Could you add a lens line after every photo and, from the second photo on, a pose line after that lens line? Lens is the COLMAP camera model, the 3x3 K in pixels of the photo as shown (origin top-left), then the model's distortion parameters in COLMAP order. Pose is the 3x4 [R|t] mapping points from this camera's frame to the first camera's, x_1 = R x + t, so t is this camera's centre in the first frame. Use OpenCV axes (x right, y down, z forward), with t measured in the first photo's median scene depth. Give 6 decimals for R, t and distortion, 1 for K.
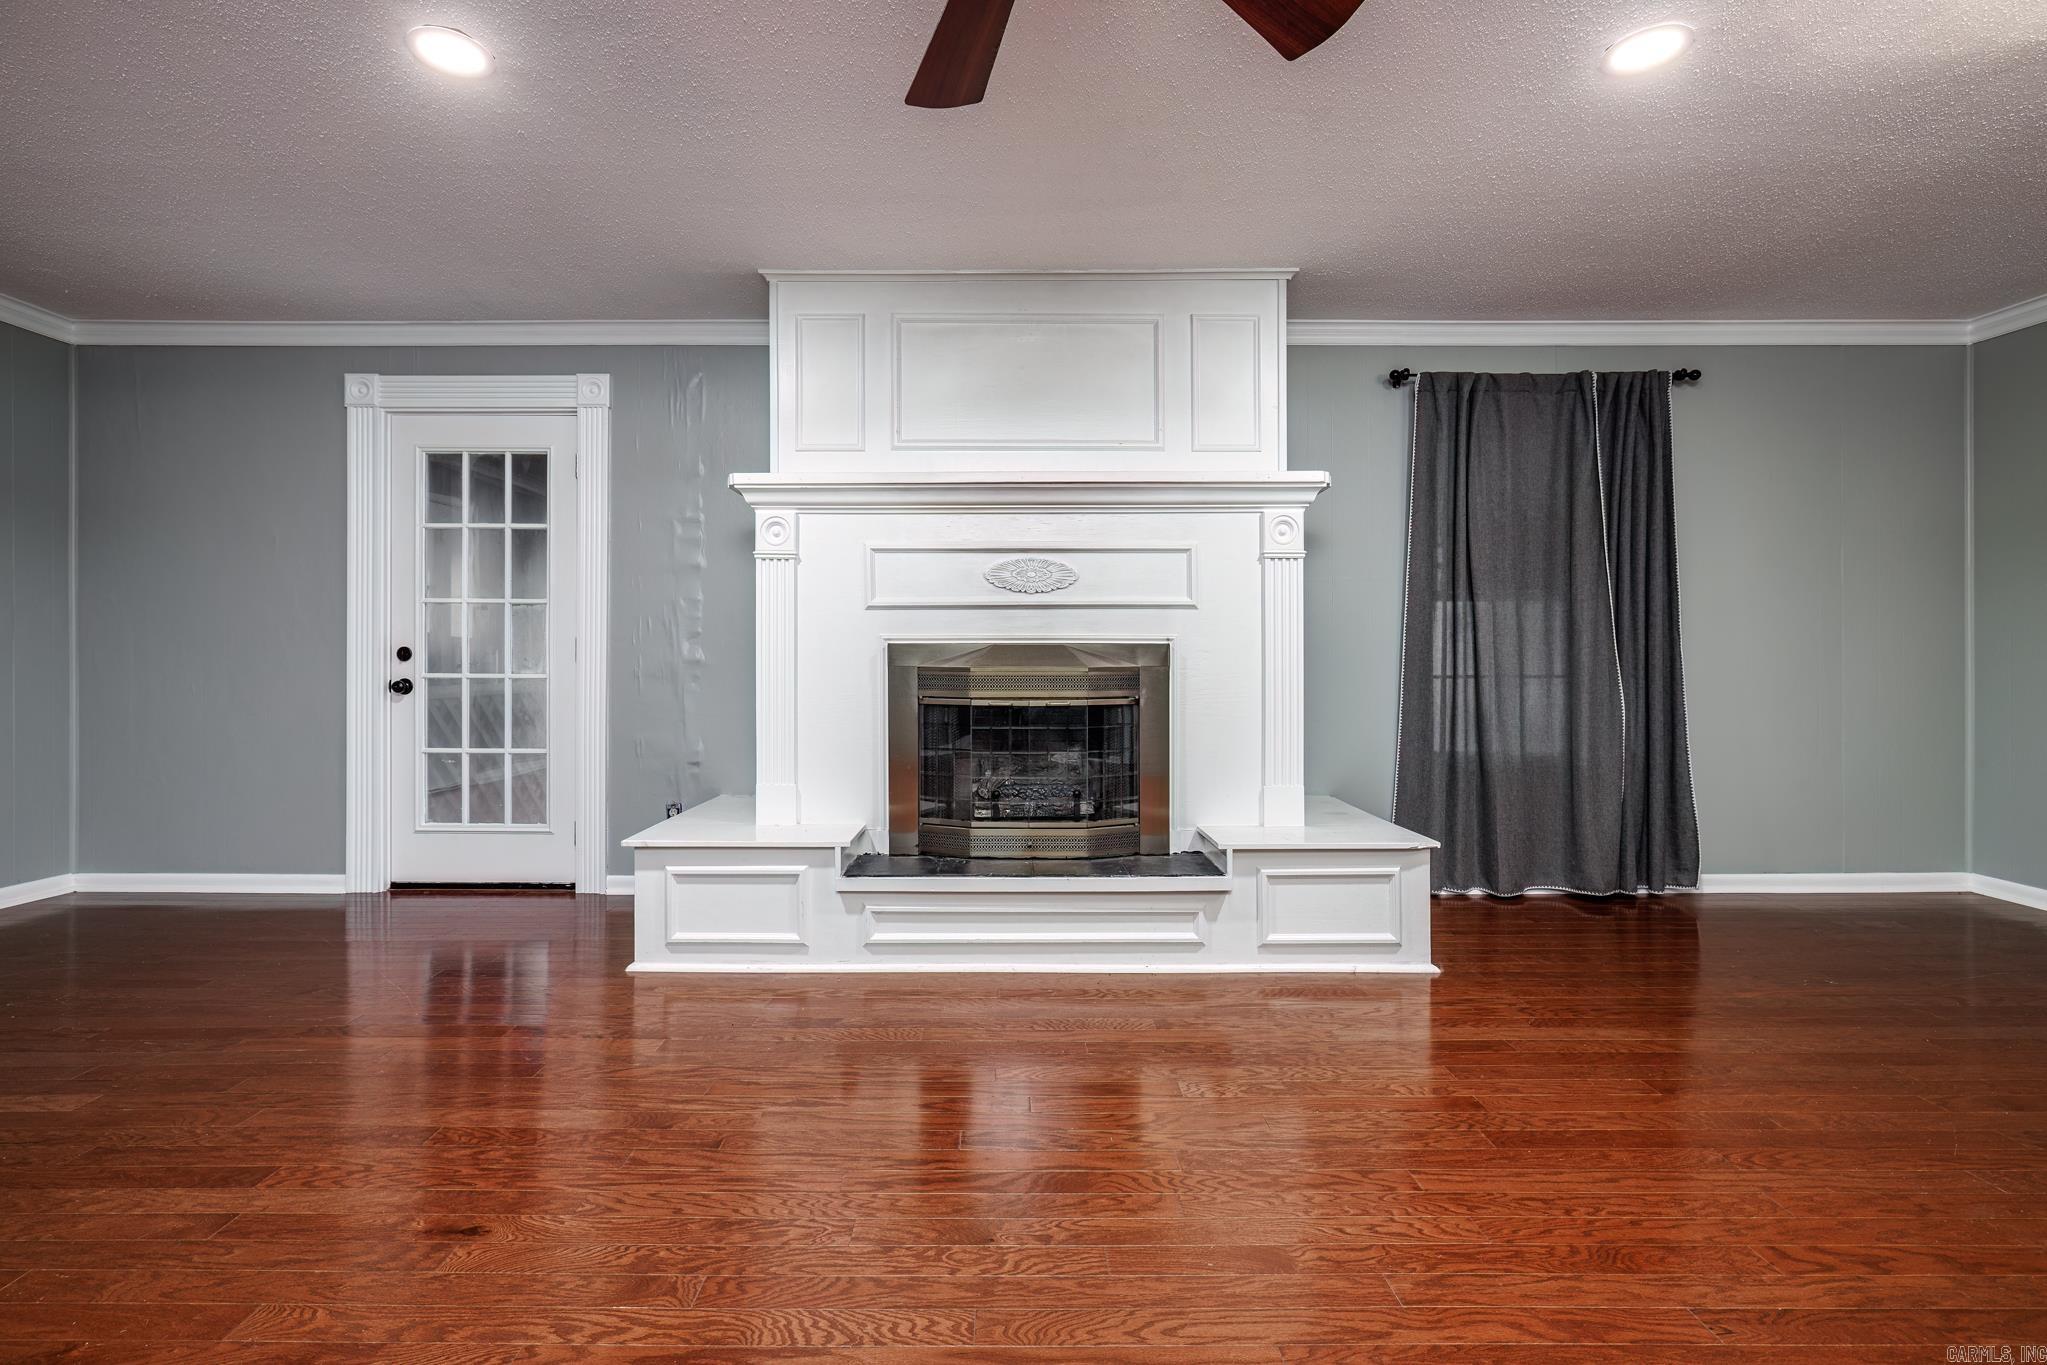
lens RADIAL K [[908.6, 0, 1023.3], [0, 908.6, 661.9], [0, 0, 1]] dist [-0.007103, 0.000818]
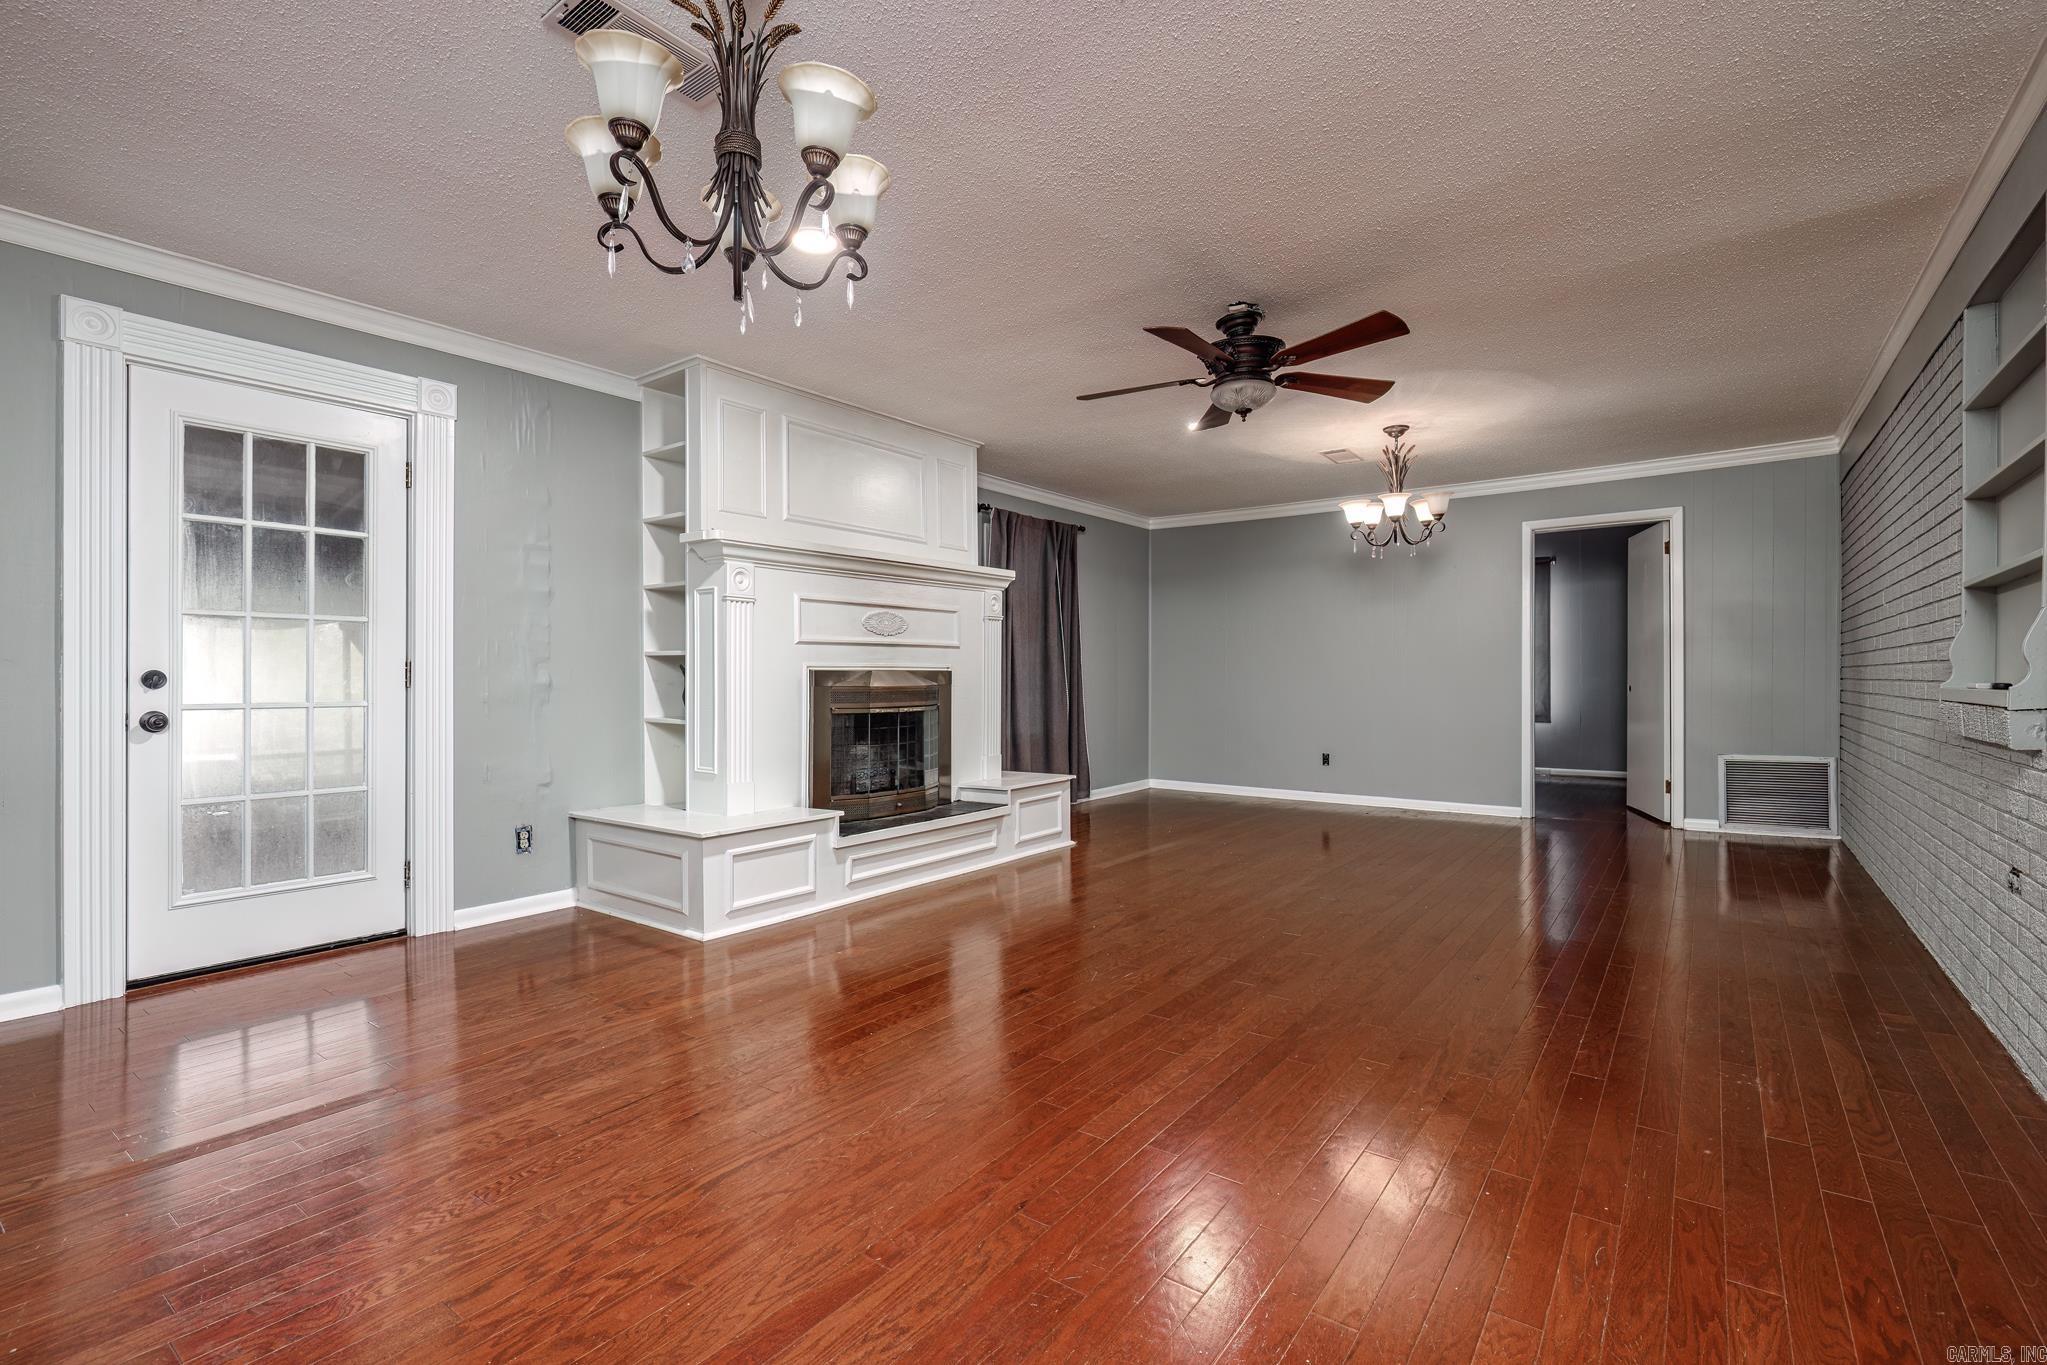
lens RADIAL K [[908.6, 0, 1026.2], [0, 908.6, 681.9], [0, 0, 1]] dist [-0.007103, 0.000818]
pose [[0.604620, -0.007606, 0.796478, -0.964885], [0.007290, 0.999965, 0.004015, -0.005248], [-0.796481, 0.003379, 0.604654, -0.061865]]
